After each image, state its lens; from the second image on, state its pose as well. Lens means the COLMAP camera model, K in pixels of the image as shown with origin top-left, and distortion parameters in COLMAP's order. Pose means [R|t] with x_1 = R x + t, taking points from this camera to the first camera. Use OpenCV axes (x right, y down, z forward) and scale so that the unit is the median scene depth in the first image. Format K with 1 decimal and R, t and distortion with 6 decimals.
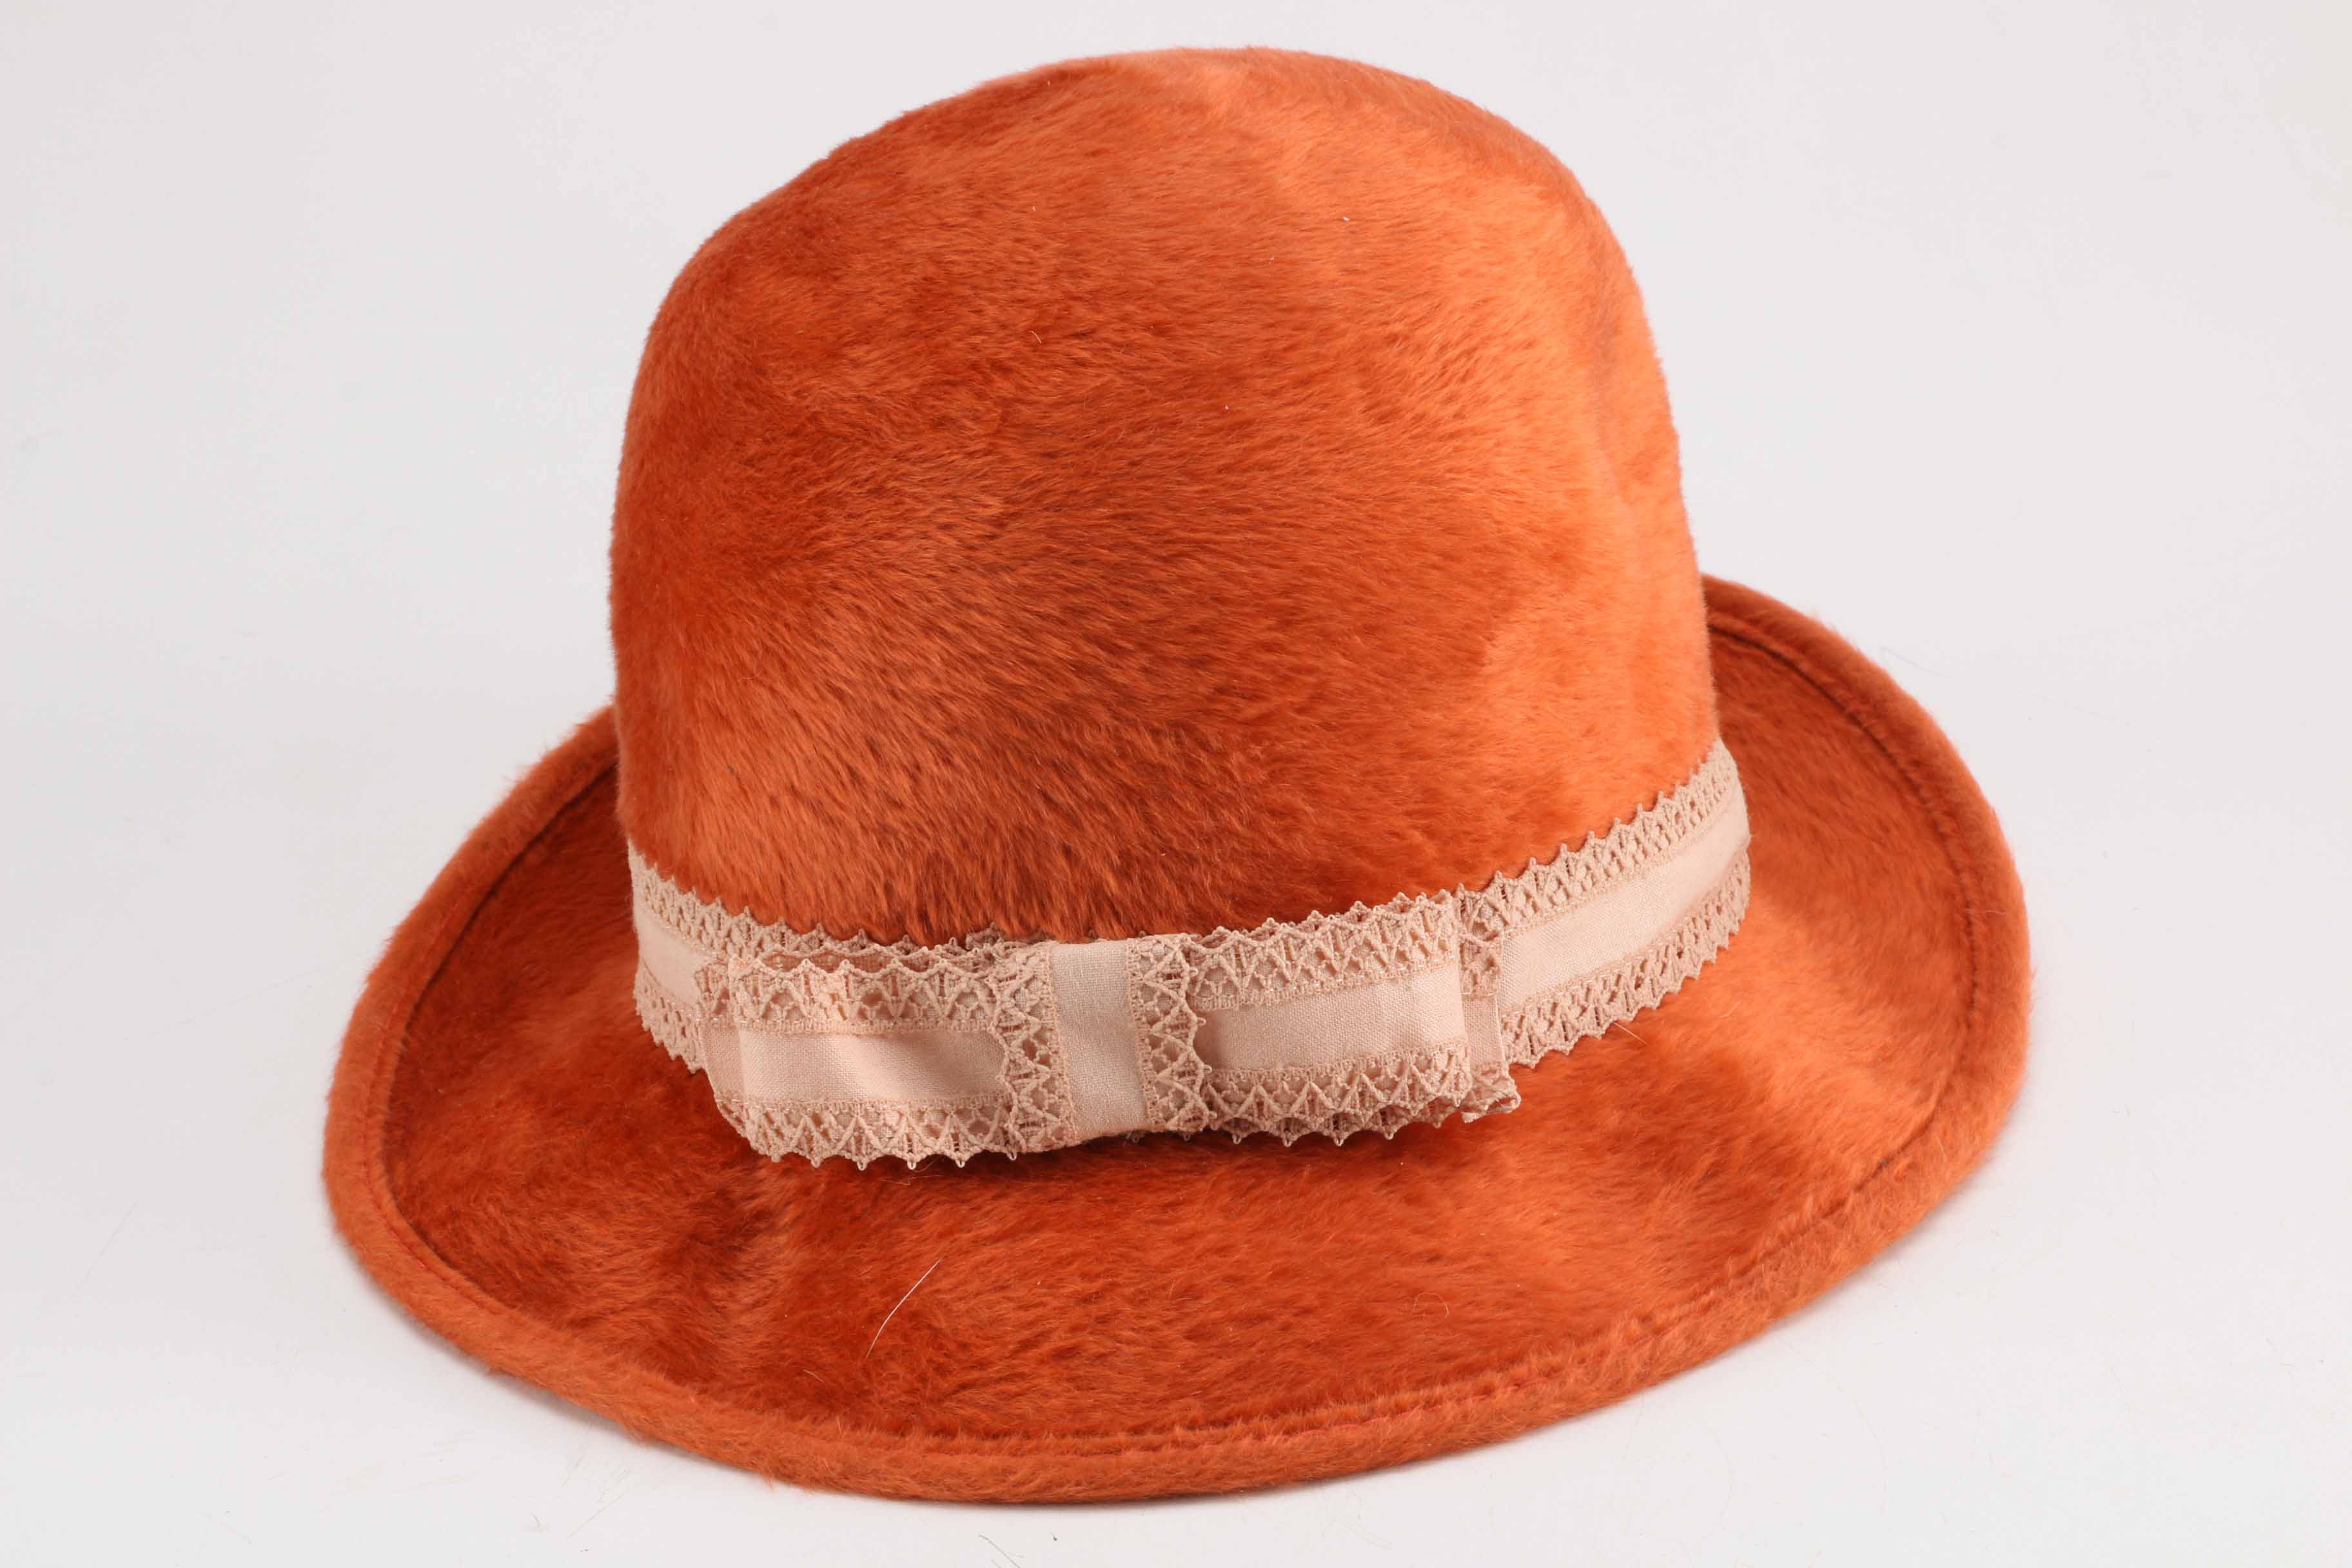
lens RADIAL K [[5470.2, 0, 1189.2], [0, 5470.2, 782.7], [0, 0, 1]] dist [0.205300, 0.000000]
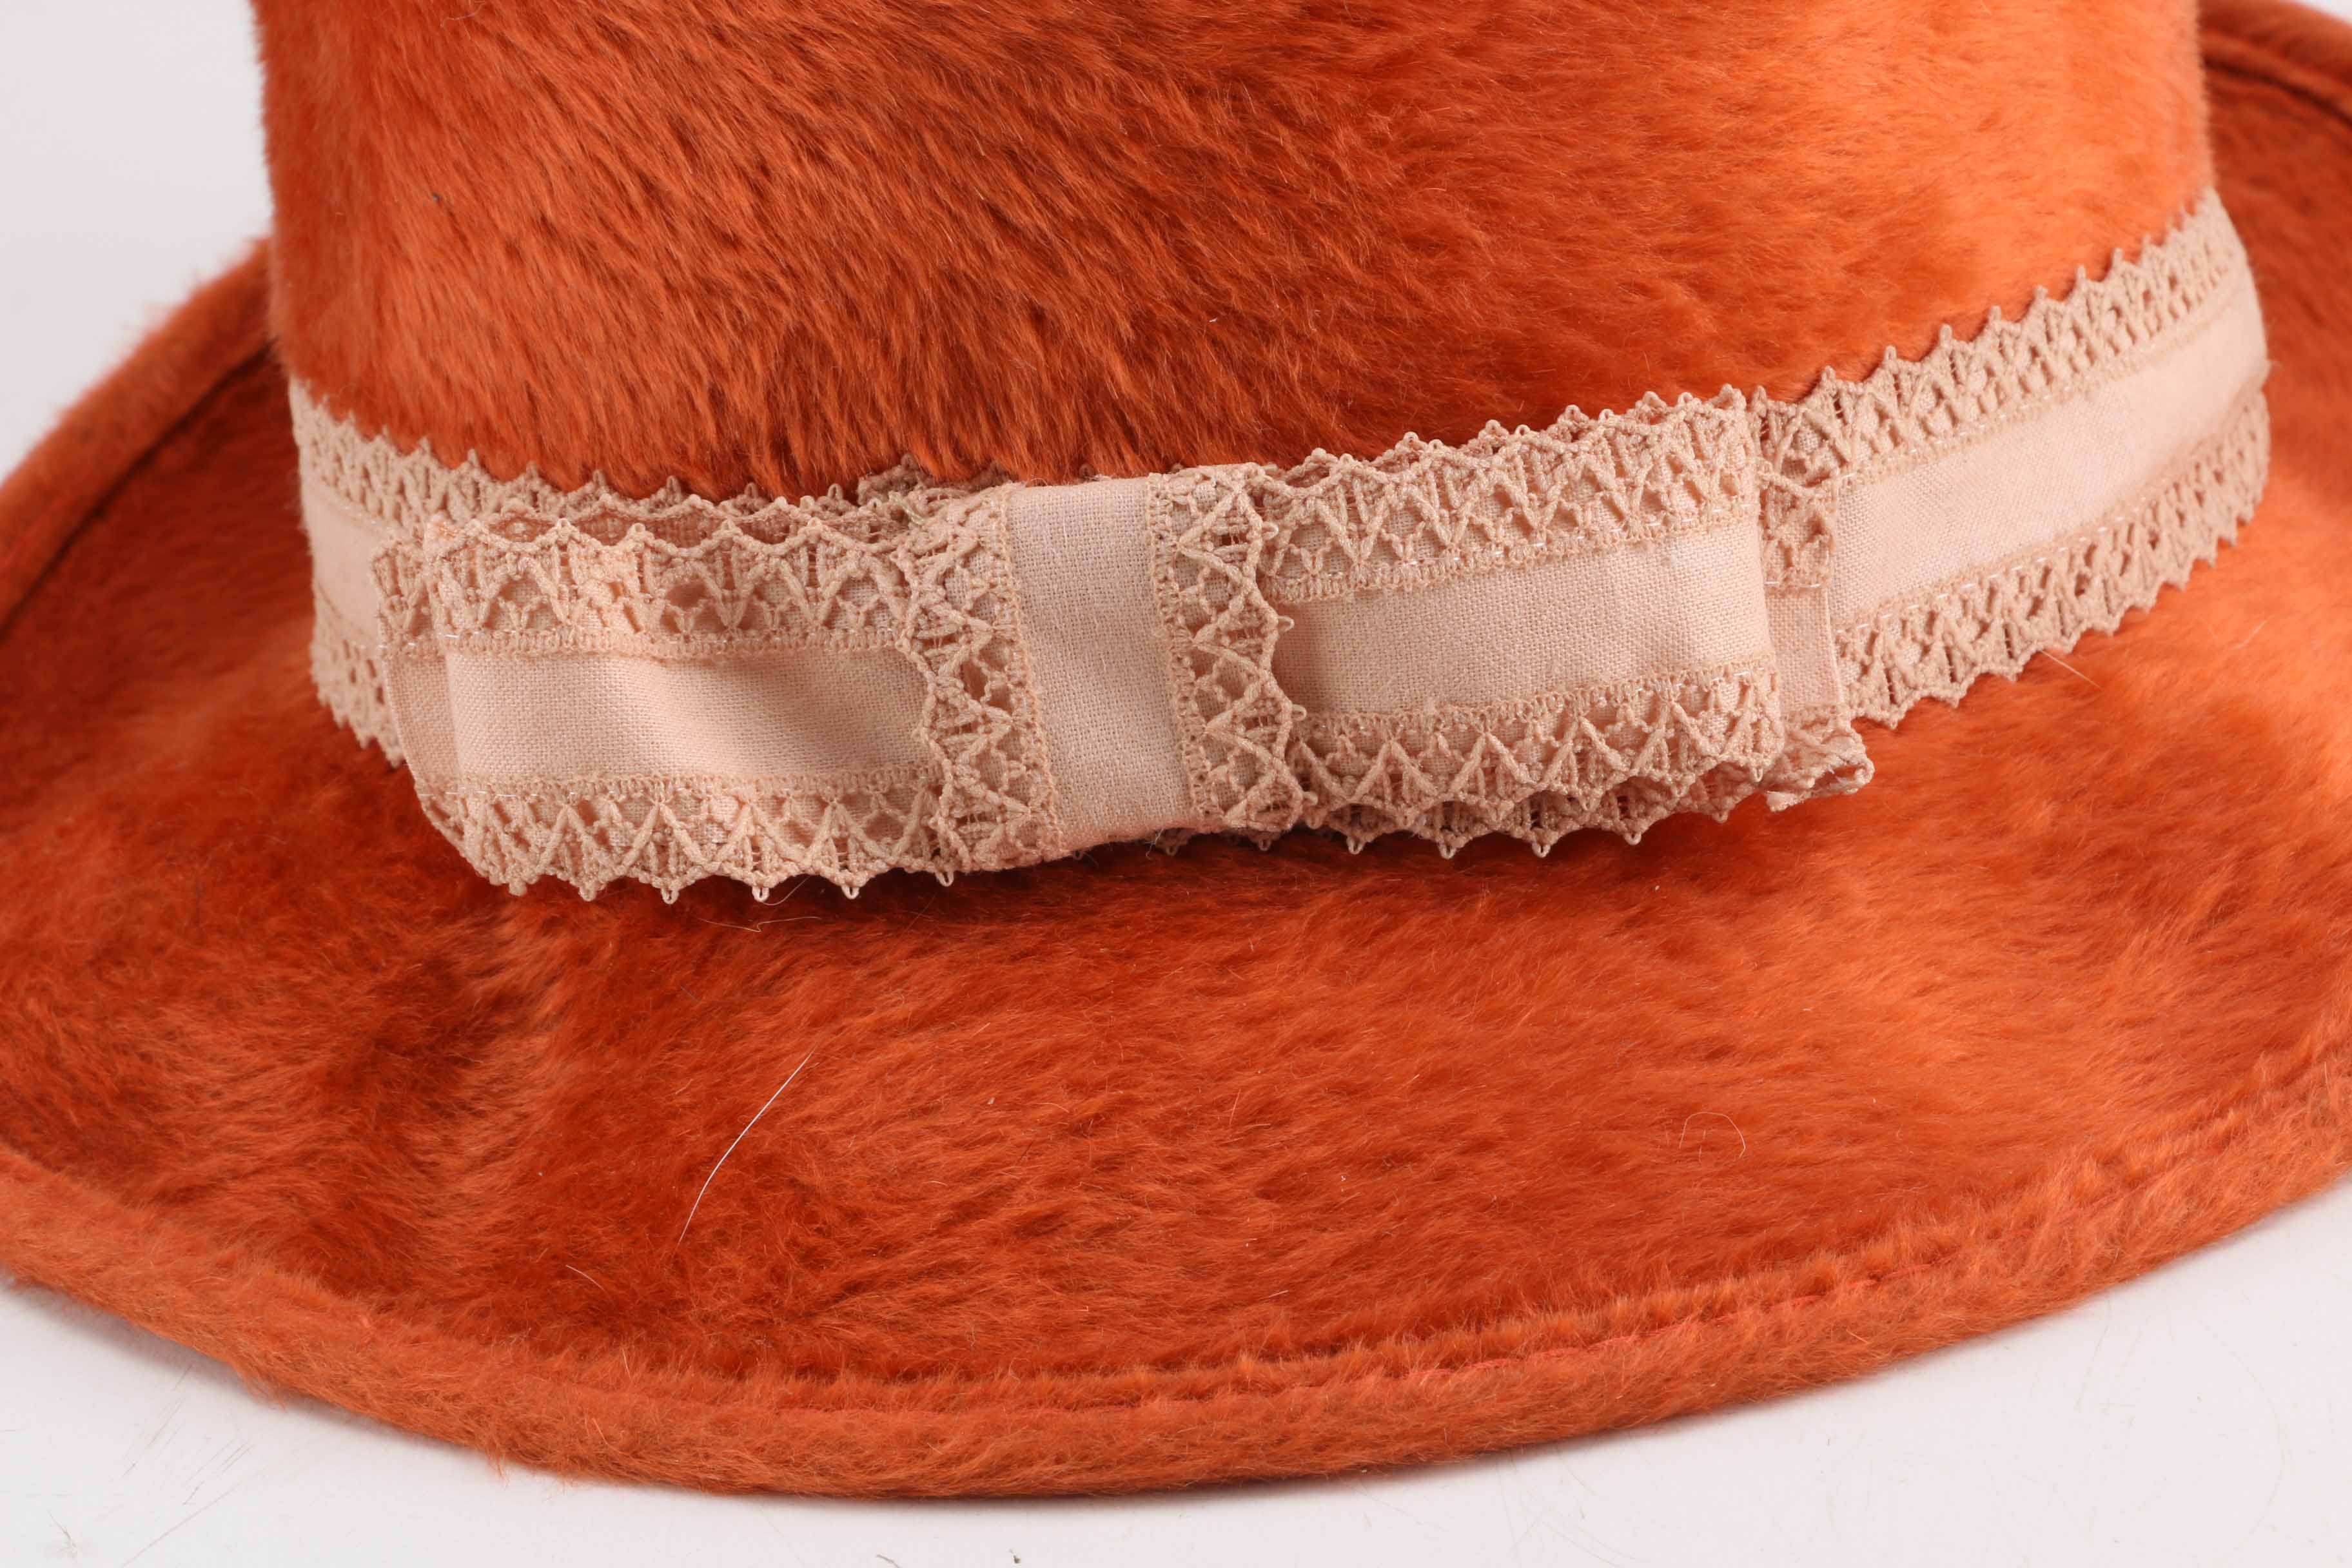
lens RADIAL K [[7014.9, 0, 1166.0], [0, 7014.9, 783.4], [0, 0, 1]] dist [0.222136, 0.000000]
pose [[0.999407, -0.010617, -0.032745, 0.012930], [0.010611, 0.999944, -0.000384, 0.059223], [0.032747, 0.000036, 0.999464, 0.297953]]
